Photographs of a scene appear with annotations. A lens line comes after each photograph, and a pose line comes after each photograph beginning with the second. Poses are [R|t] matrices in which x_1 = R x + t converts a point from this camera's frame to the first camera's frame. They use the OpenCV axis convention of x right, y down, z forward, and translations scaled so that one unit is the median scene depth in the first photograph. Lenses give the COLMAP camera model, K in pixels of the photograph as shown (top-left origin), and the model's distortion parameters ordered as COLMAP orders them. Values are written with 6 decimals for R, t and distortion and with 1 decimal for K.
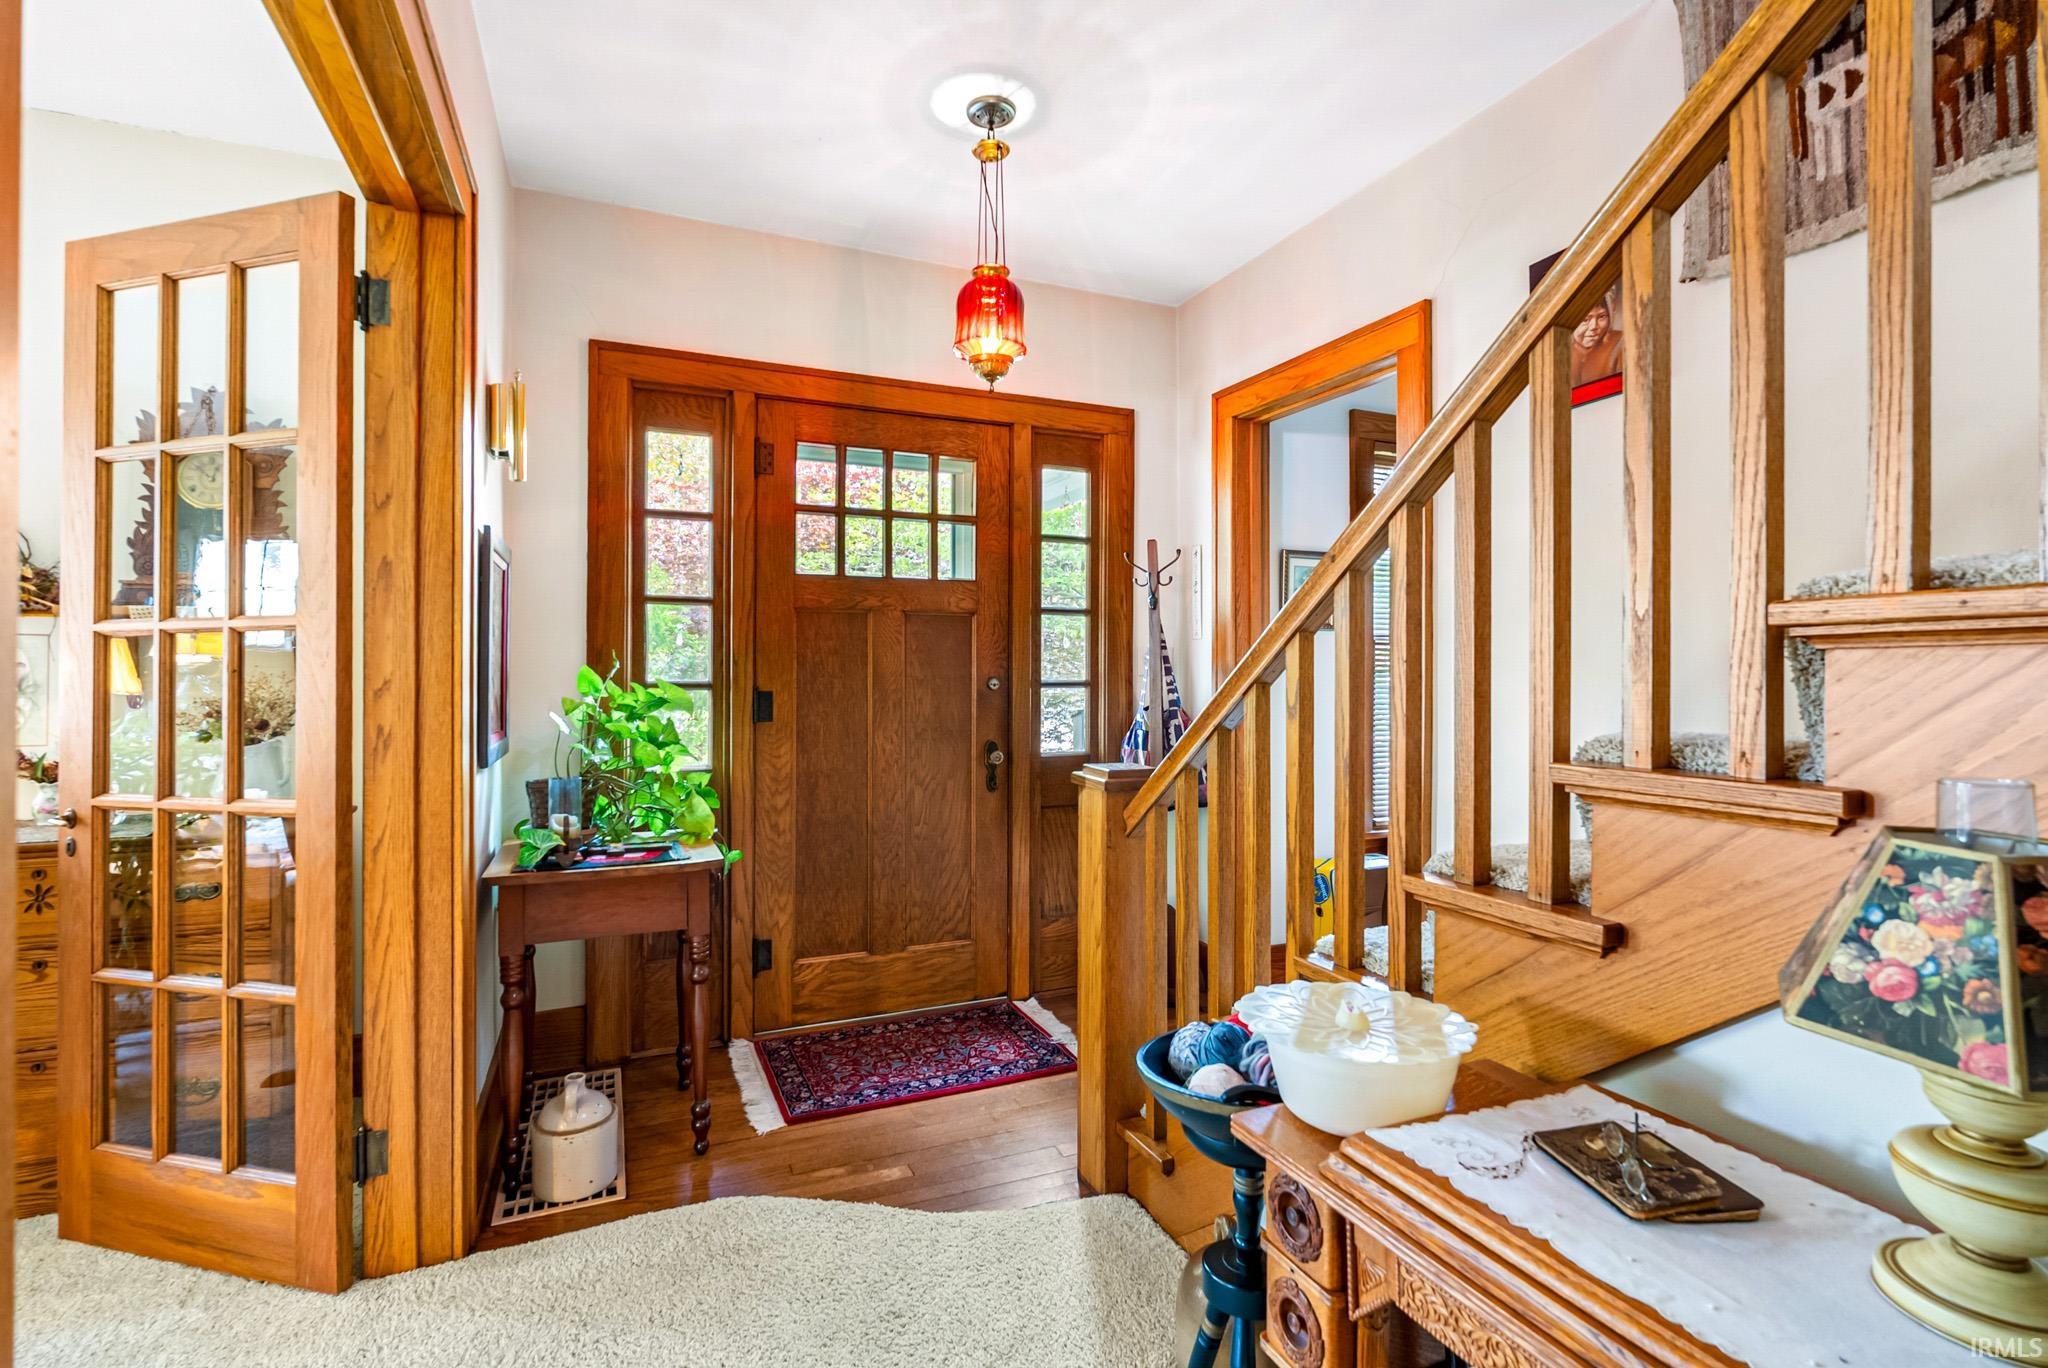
lens RADIAL K [[915.7, 0, 1021.3], [0, 915.7, 674.3], [0, 0, 1]] dist [-0.008303, 0.000405]
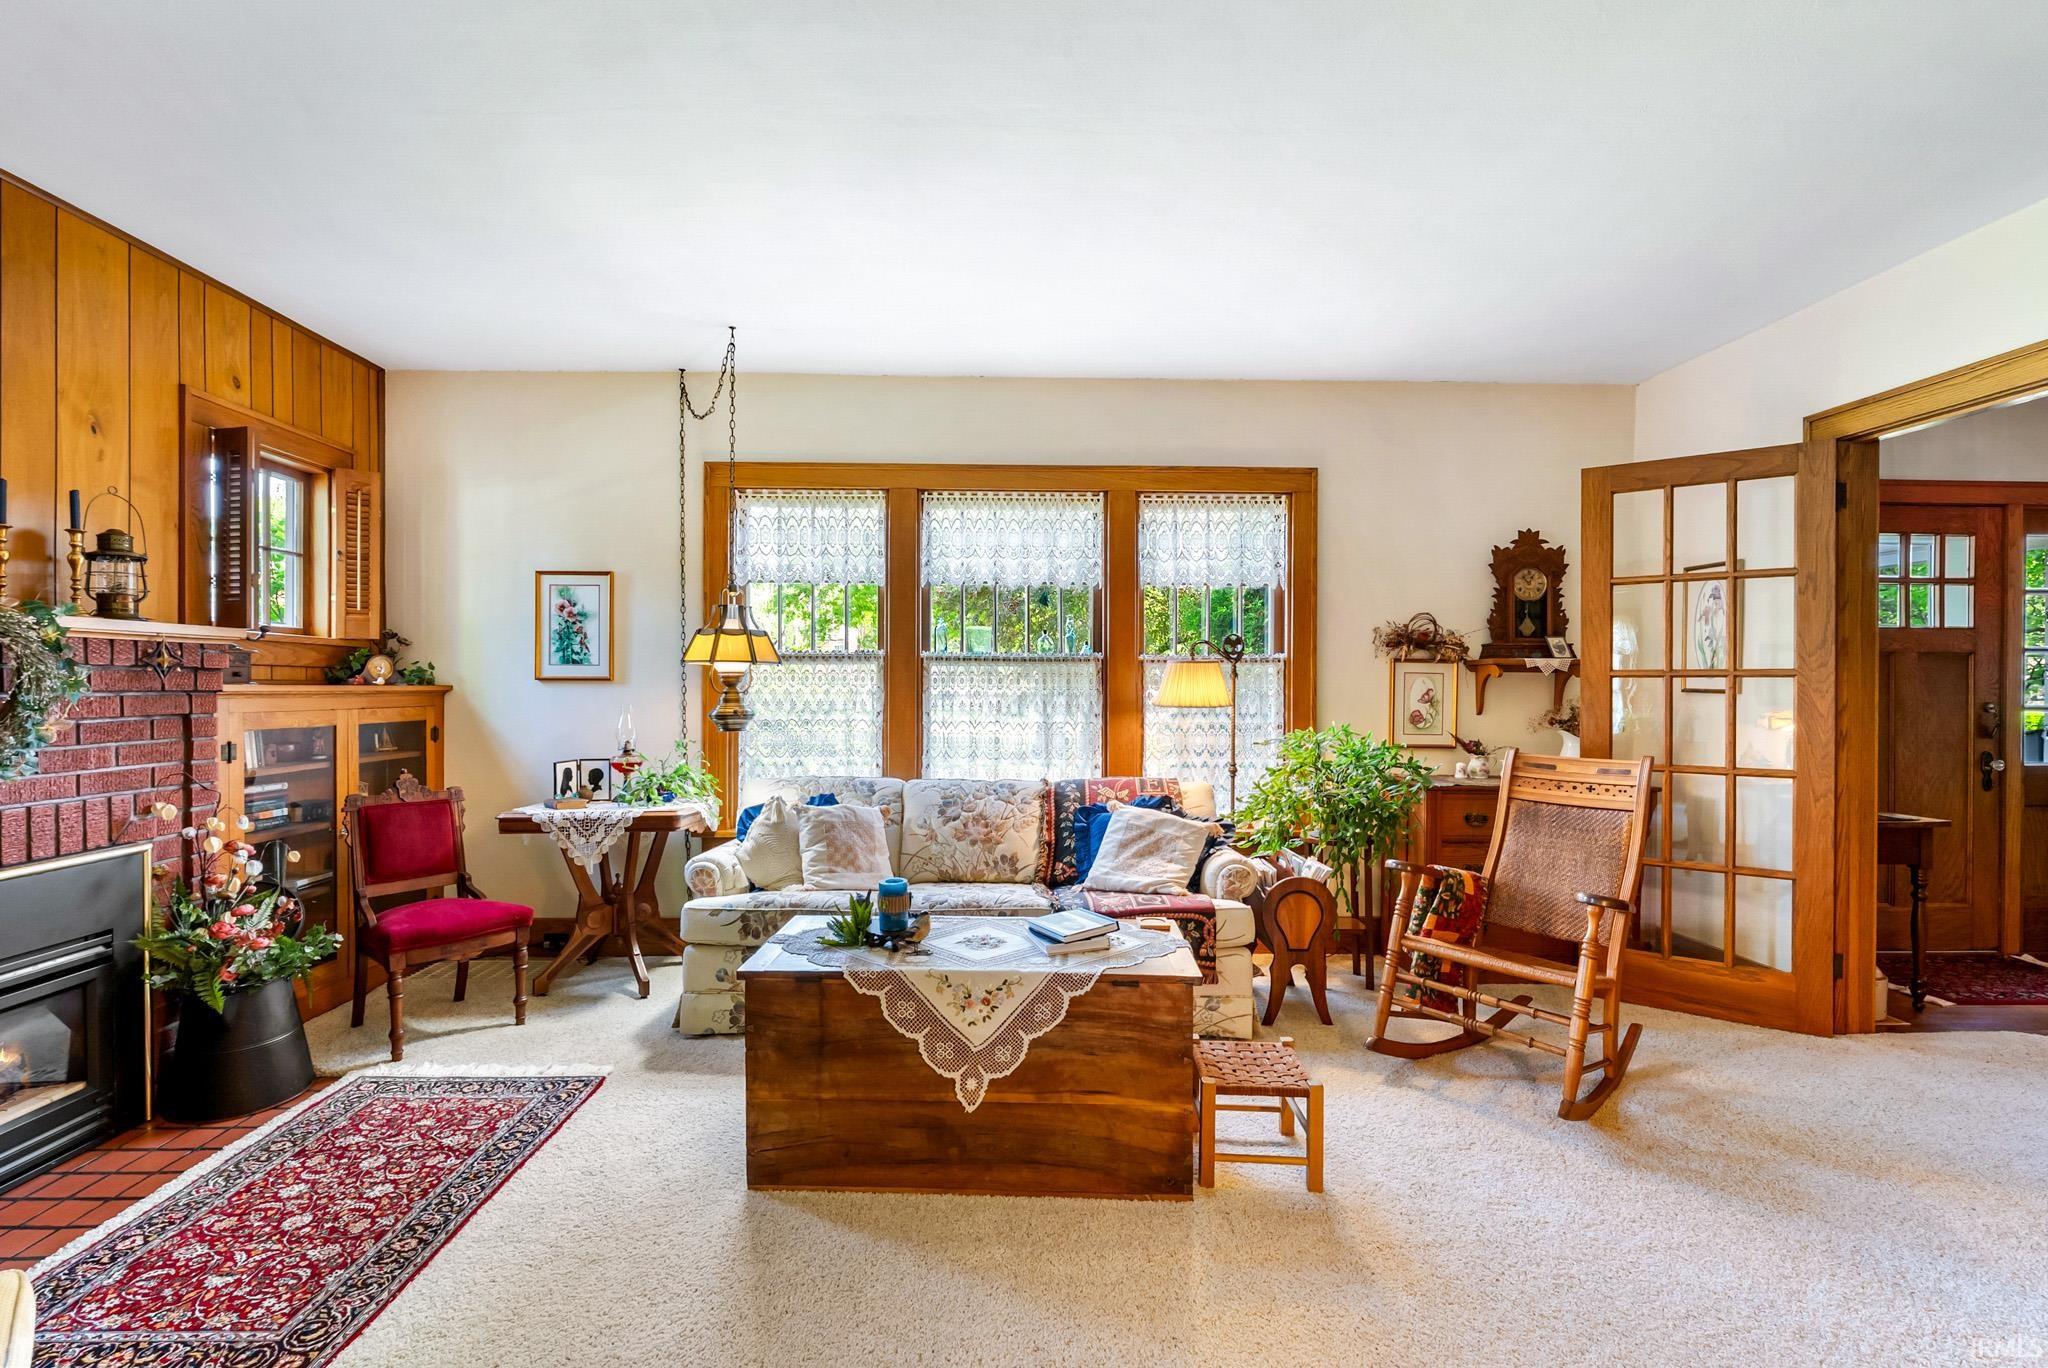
lens RADIAL K [[915.7, 0, 1019.1], [0, 915.7, 690.9], [0, 0, 1]] dist [-0.008303, 0.000405]
pose [[0.935510, 0.004072, -0.353276, -0.866628], [-0.004615, 0.999989, -0.000693, -0.005255], [0.353270, 0.002279, 0.935519, -0.687858]]
